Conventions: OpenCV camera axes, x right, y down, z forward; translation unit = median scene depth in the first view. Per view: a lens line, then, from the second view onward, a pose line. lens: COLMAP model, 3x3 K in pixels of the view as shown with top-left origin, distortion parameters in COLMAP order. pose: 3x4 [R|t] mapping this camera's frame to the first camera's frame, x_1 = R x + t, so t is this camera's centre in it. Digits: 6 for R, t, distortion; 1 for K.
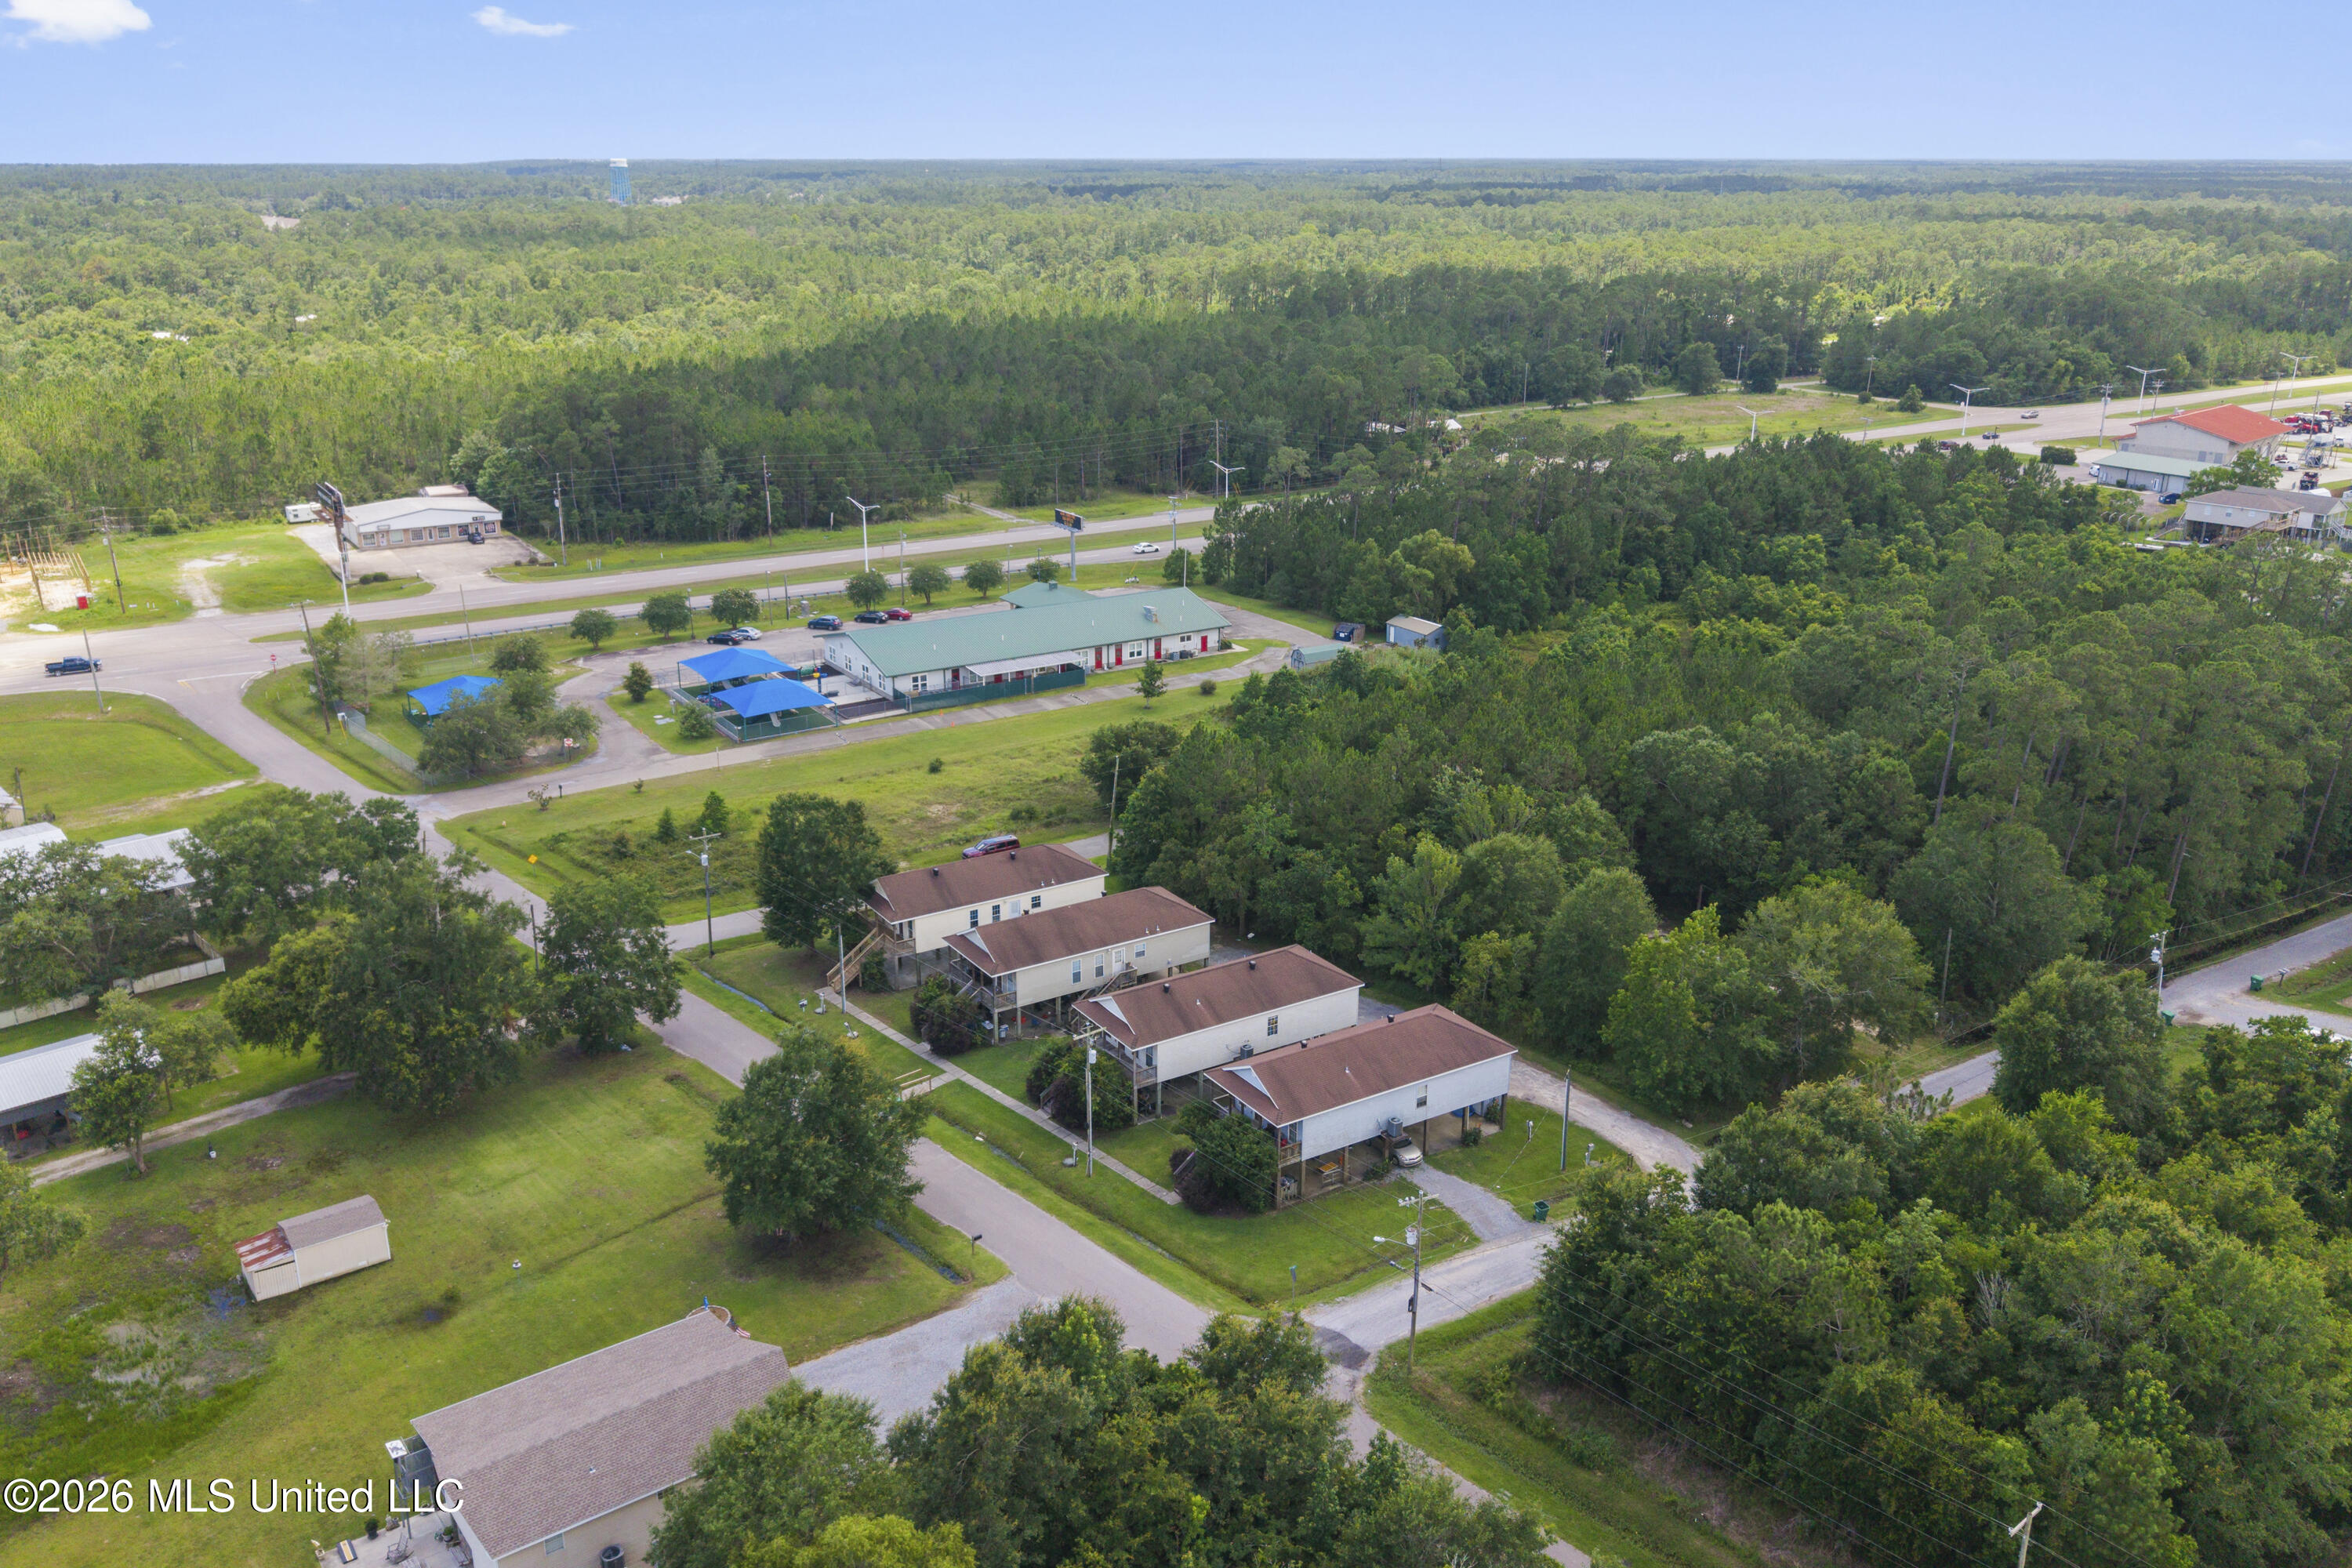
lens RADIAL K [[1853.9, 0, 1176.0], [0, 1853.9, 784.0], [0, 0, 1]] dist [0.065690, -0.117615]
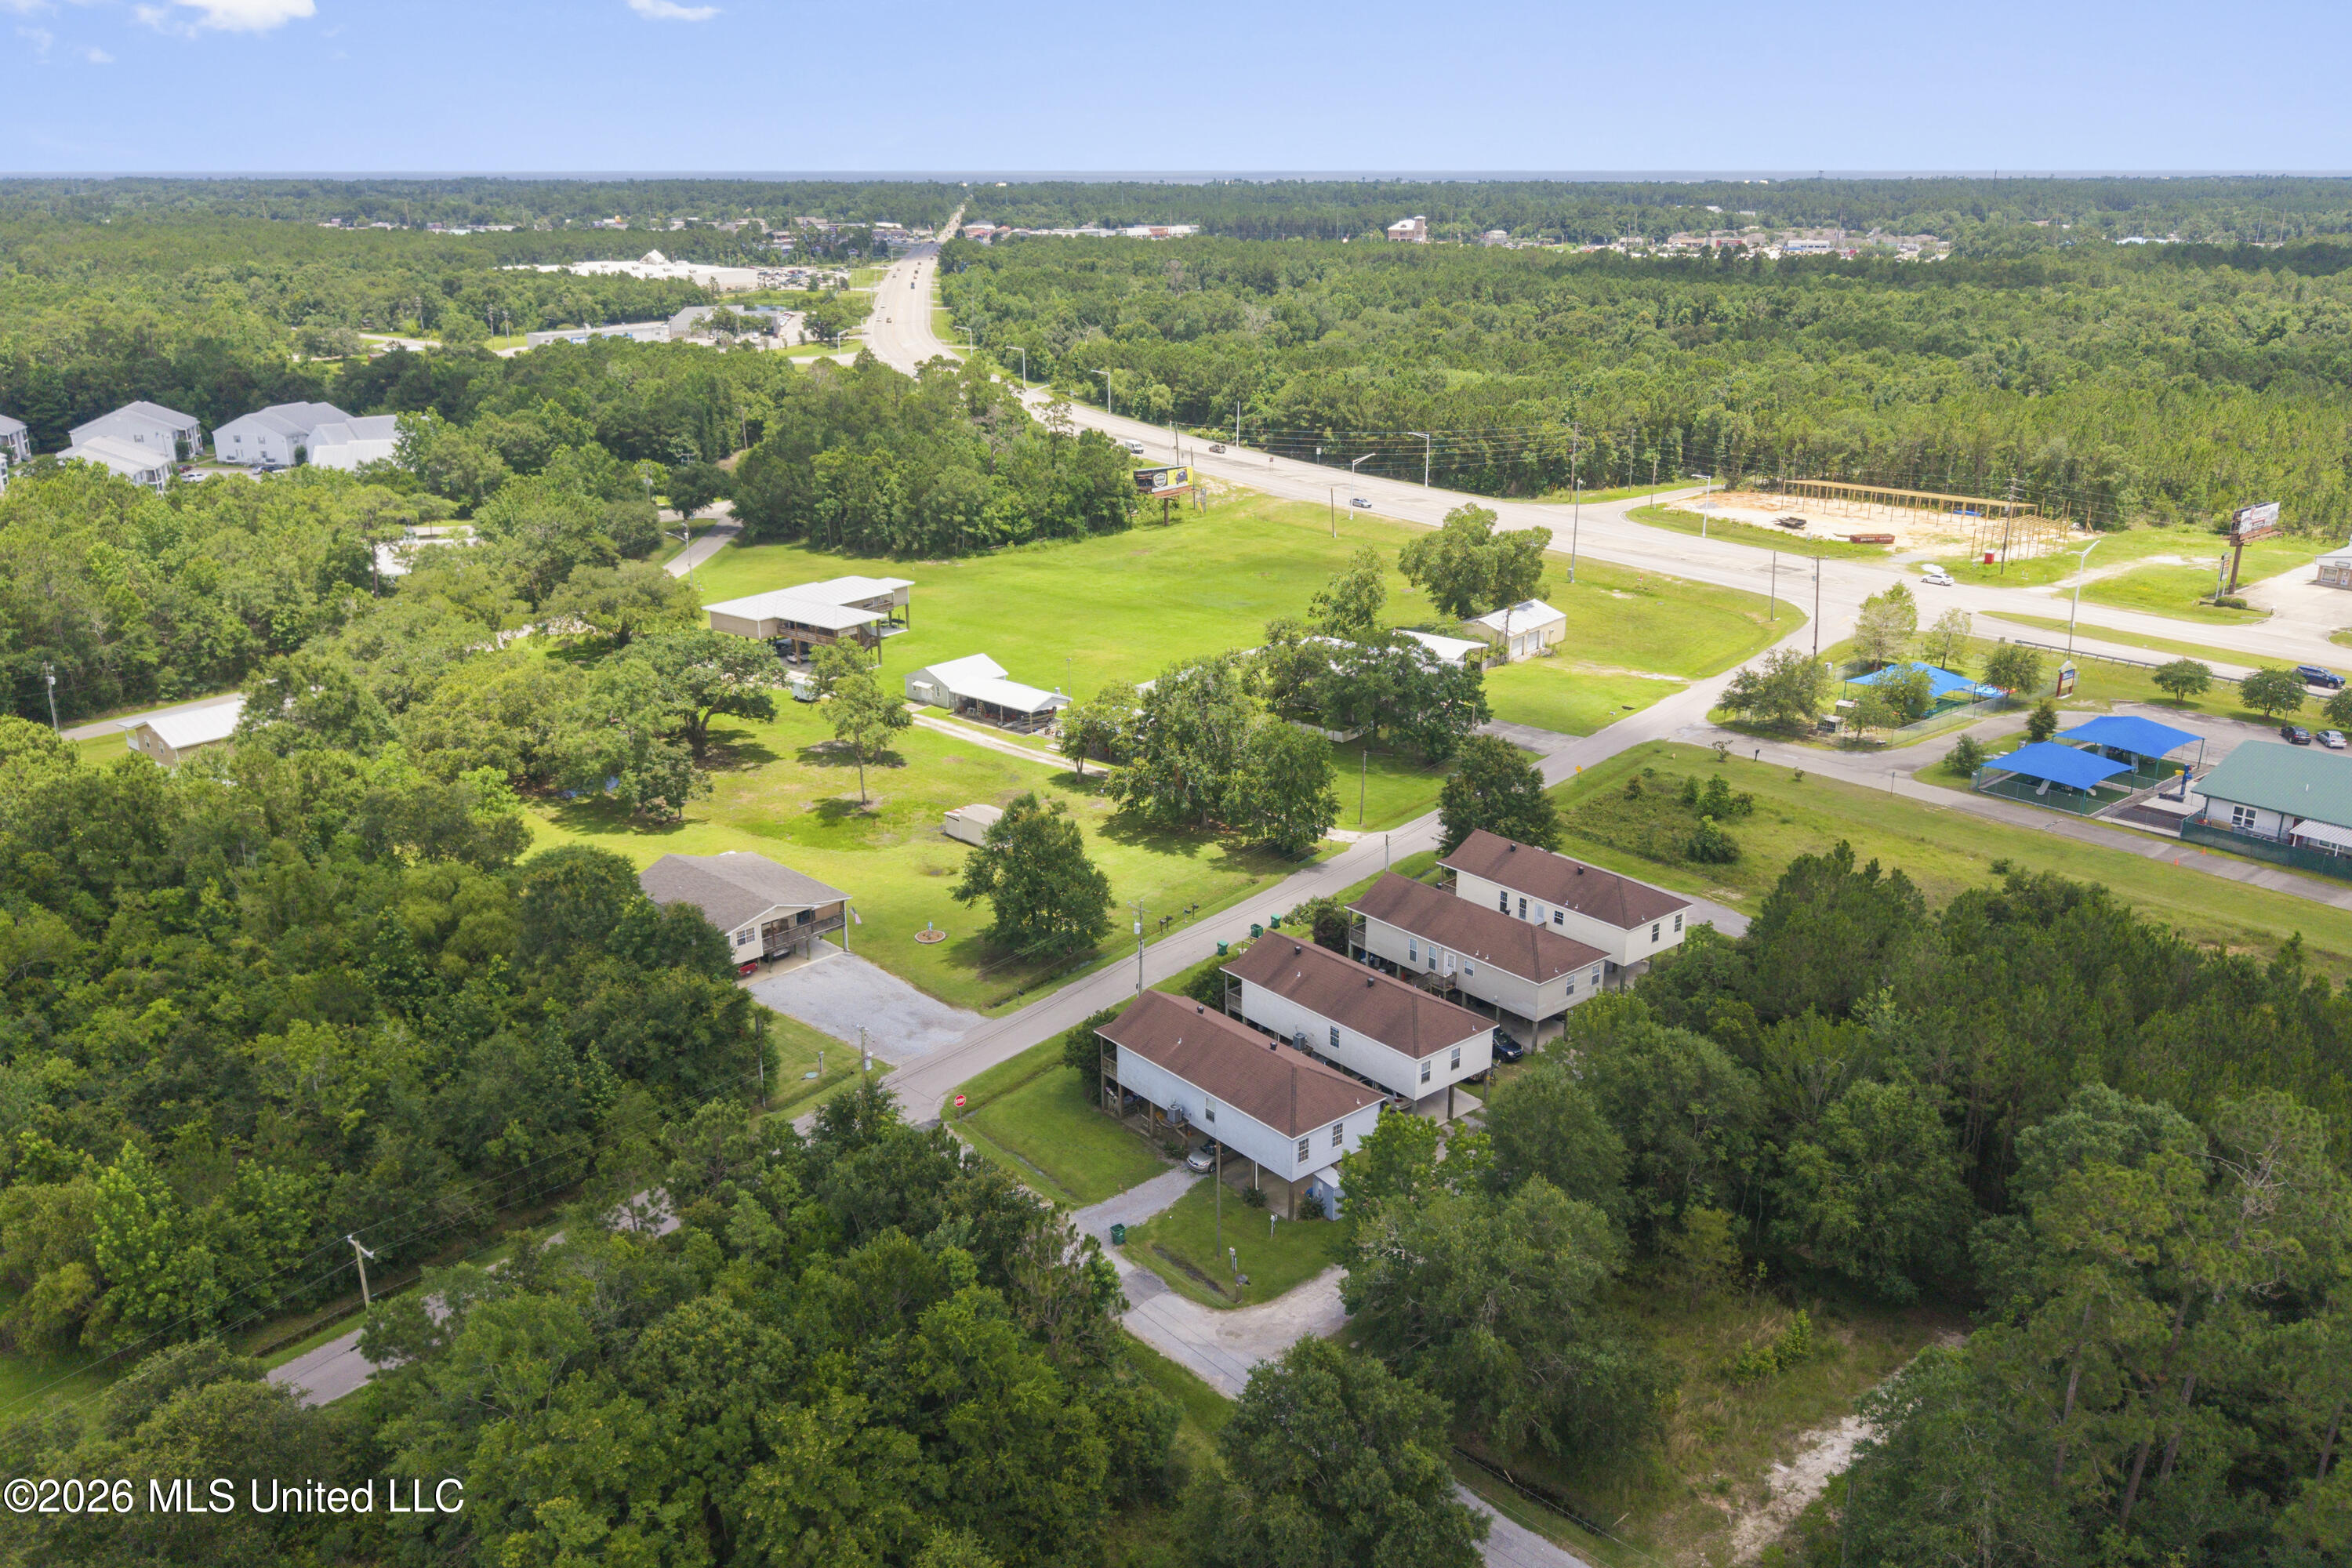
lens RADIAL K [[1849.9, 0, 1176.0], [0, 1849.9, 784.0], [0, 0, 1]] dist [0.070658, -0.111055]
pose [[0.135196, 0.306426, -0.942245, 0.563704], [-0.313062, 0.915470, 0.252800, -0.130579], [0.940061, 0.260803, 0.219698, 0.407113]]
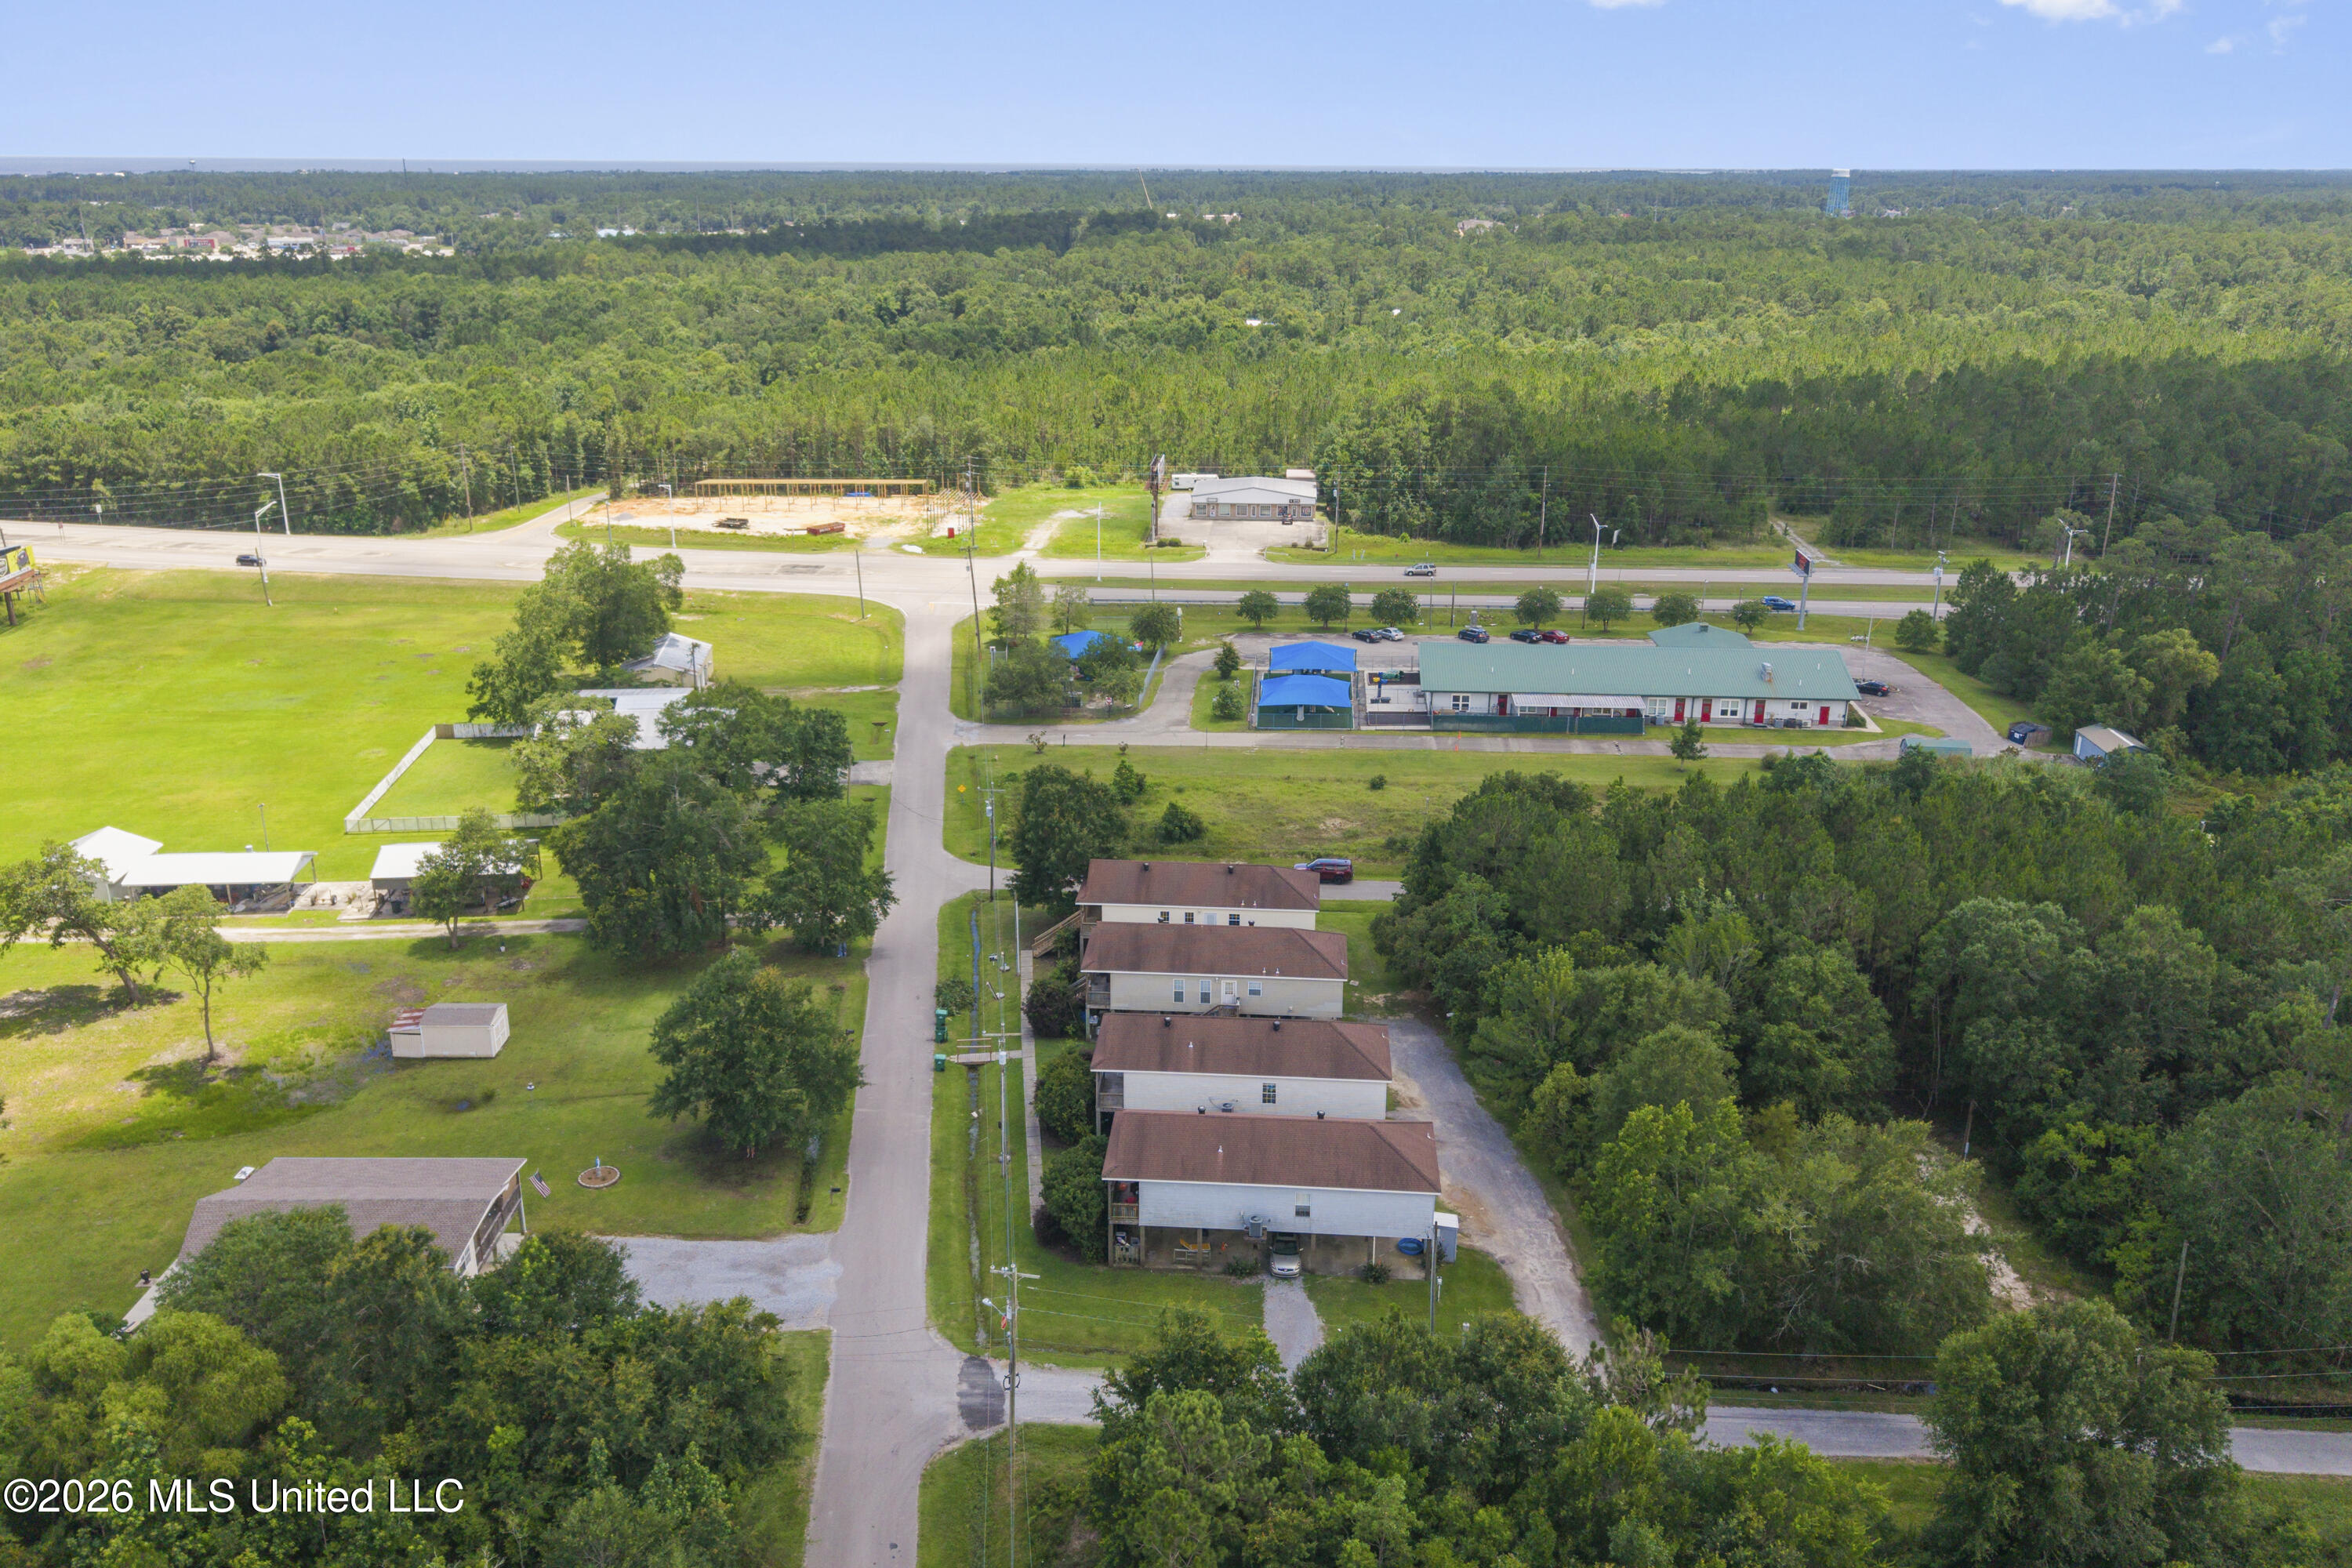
lens RADIAL K [[1853.9, 0, 1176.0], [0, 1853.9, 784.0], [0, 0, 1]] dist [0.065690, -0.117615]
pose [[0.802086, 0.187093, -0.567145, 0.312749], [-0.189774, 0.980286, 0.054995, -0.038992], [0.566254, 0.063519, 0.821780, 0.120243]]
